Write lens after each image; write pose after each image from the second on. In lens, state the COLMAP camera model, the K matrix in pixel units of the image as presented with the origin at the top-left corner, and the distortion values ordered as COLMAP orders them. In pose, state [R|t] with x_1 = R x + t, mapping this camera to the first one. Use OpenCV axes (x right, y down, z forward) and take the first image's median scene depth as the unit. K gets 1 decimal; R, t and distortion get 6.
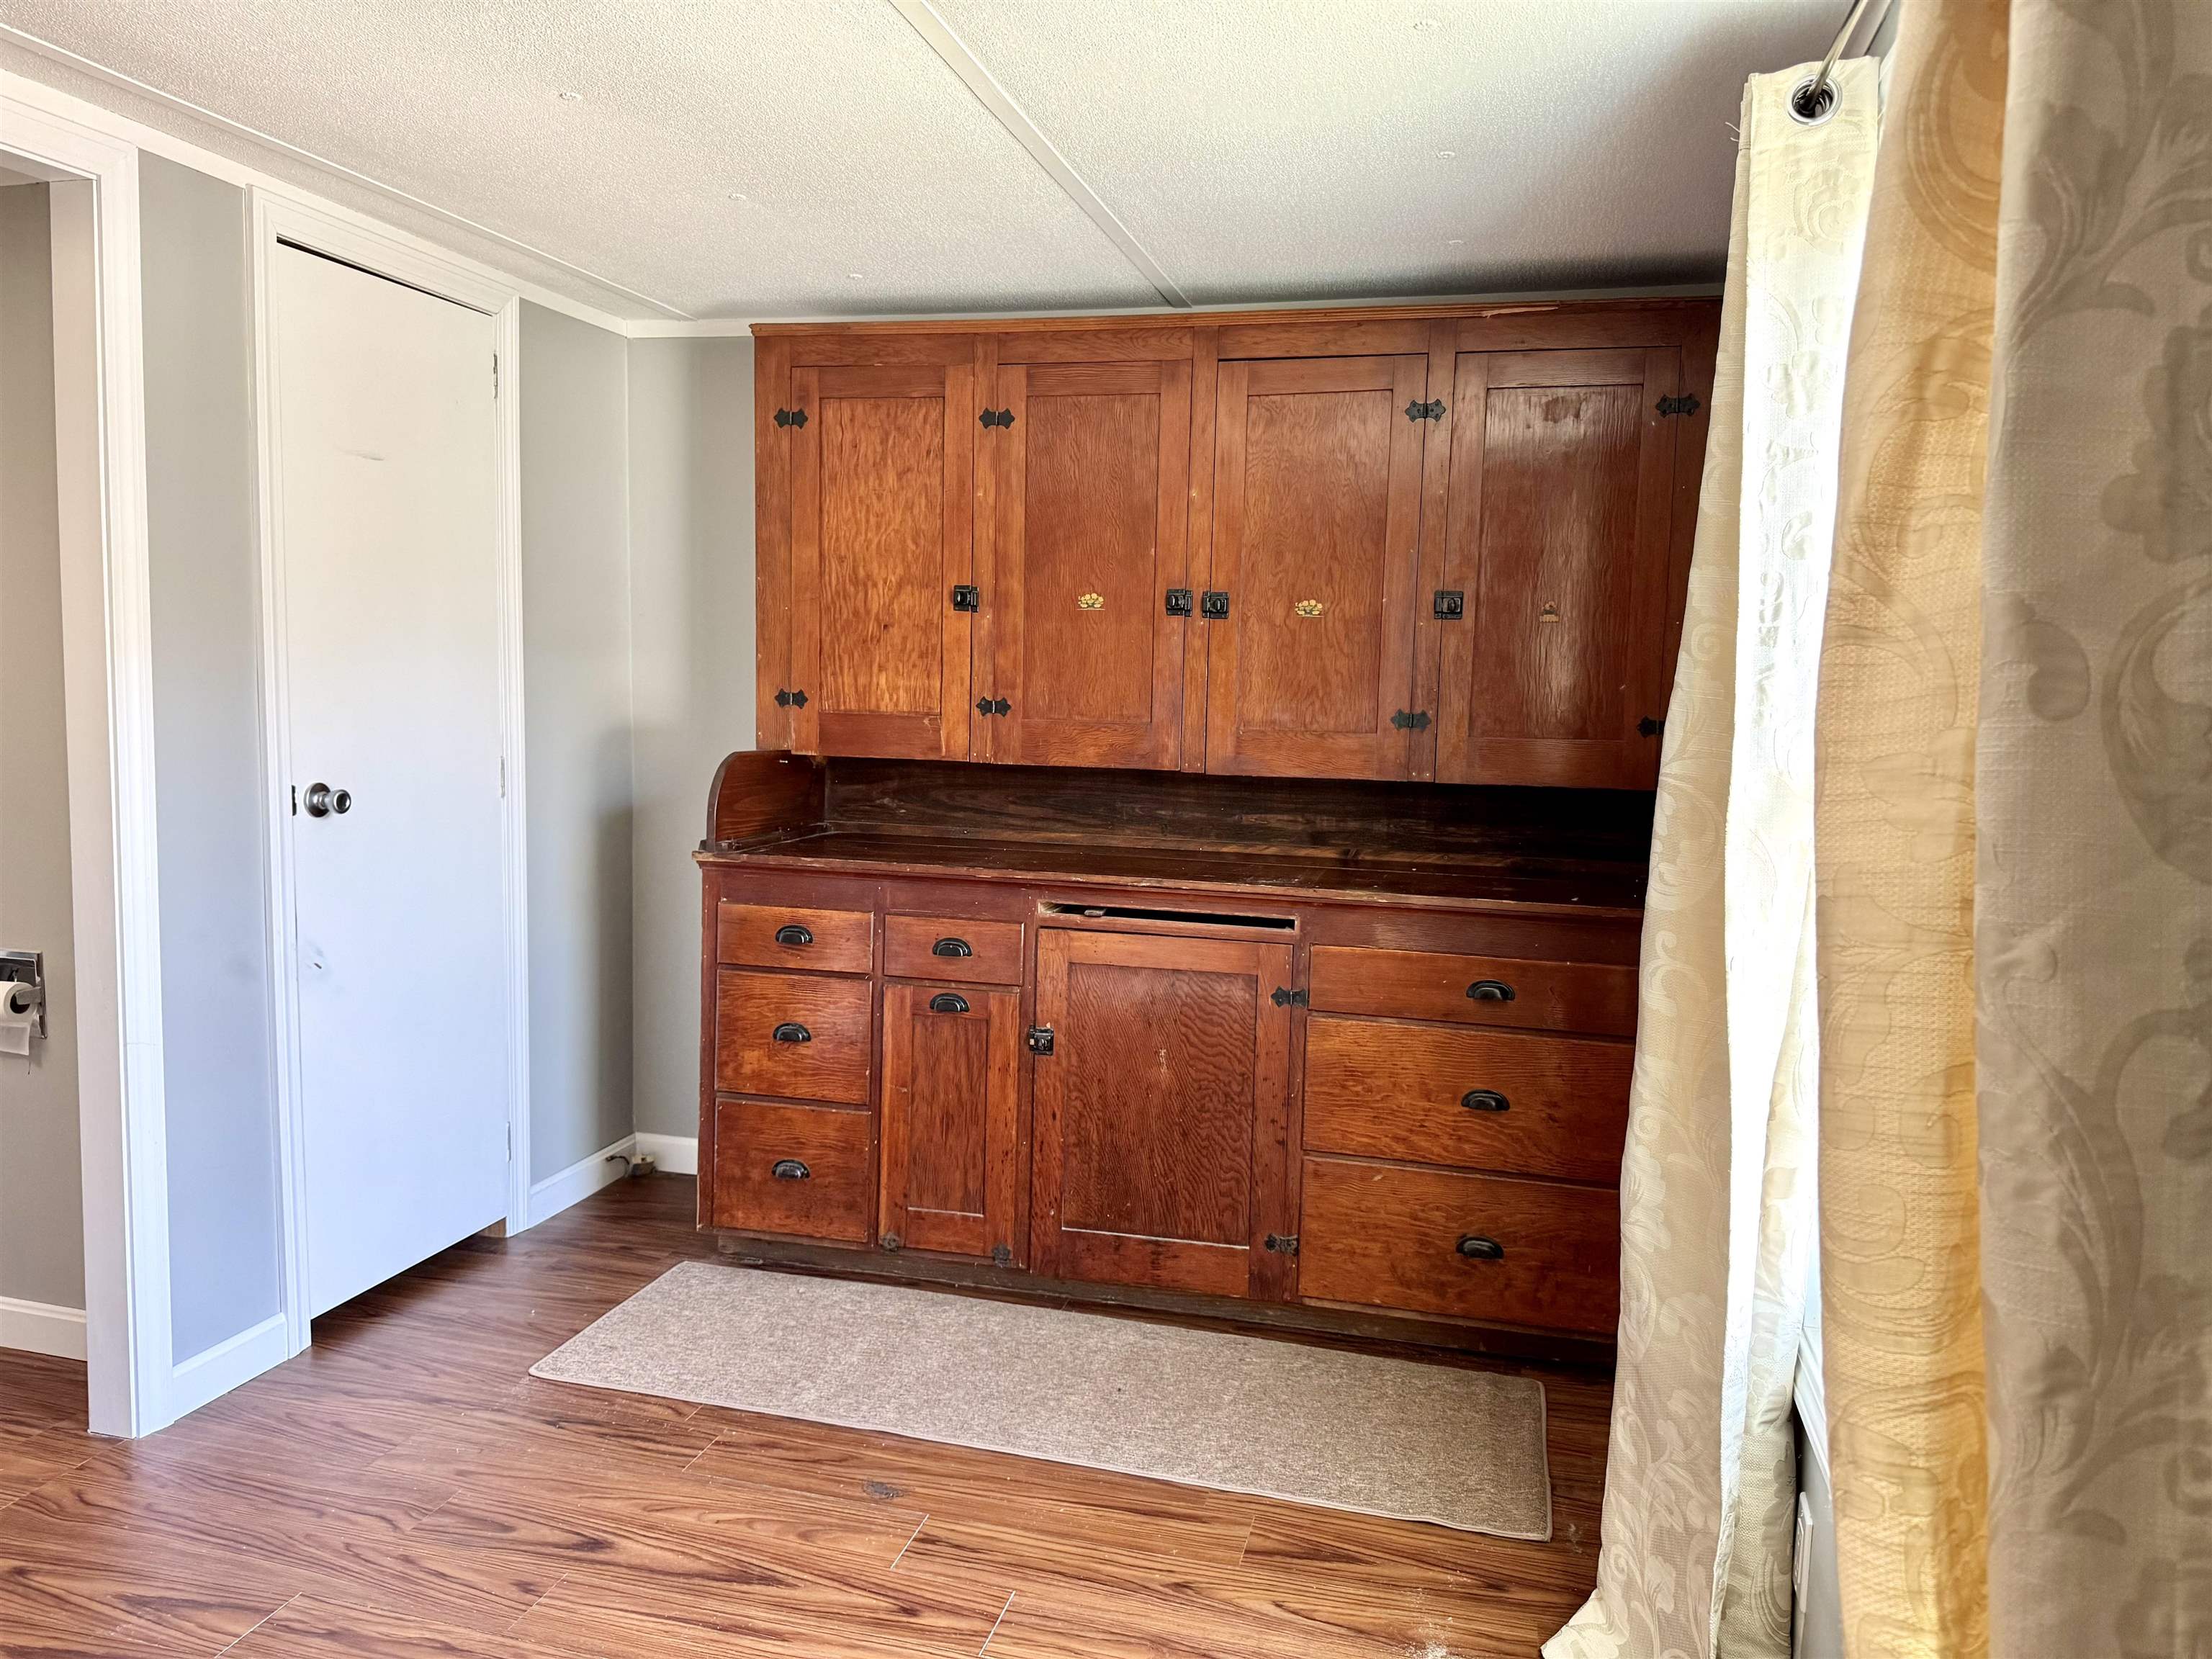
lens RADIAL K [[1580.0, 0, 1119.3], [0, 1580.0, 811.2], [0, 0, 1]] dist [0.070403, -0.072773]
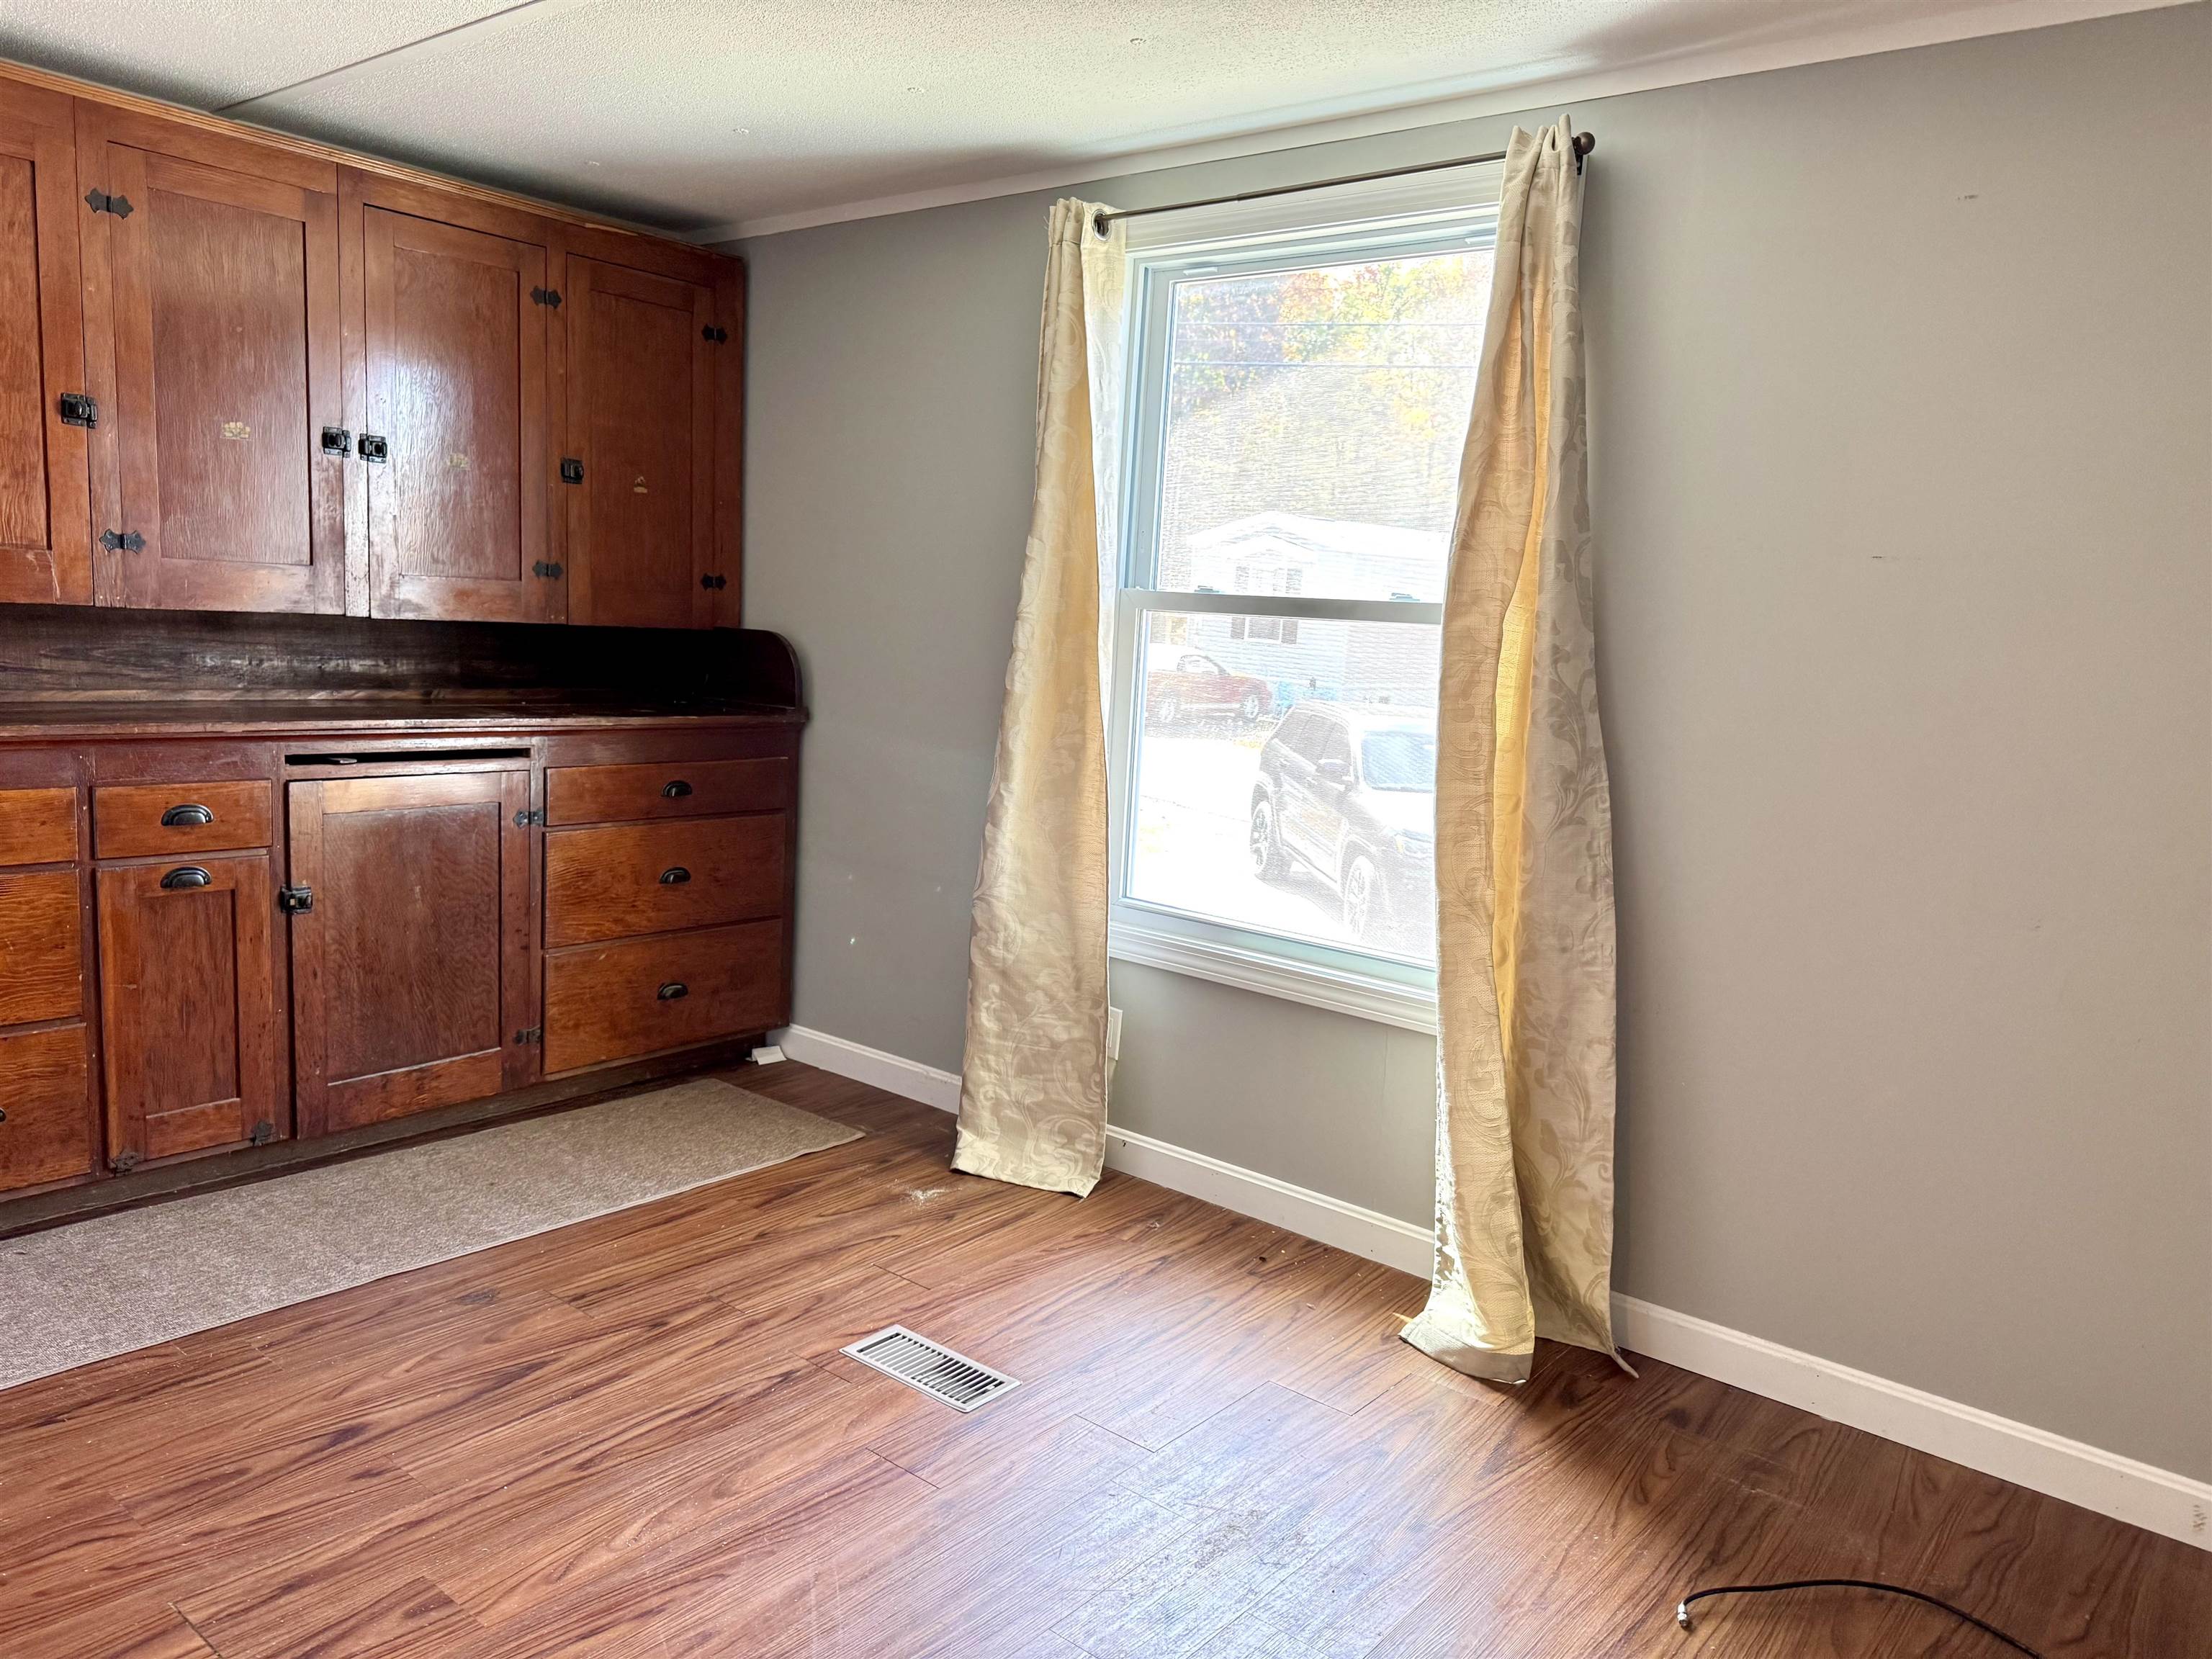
lens RADIAL K [[1580.0, 0, 1111.5], [0, 1580.0, 835.1], [0, 0, 1]] dist [0.070403, -0.072773]
pose [[0.402584, -0.130551, 0.906026, -0.731606], [0.037821, 0.991305, 0.126033, 0.002631], [-0.914602, -0.016472, 0.404021, 0.158157]]
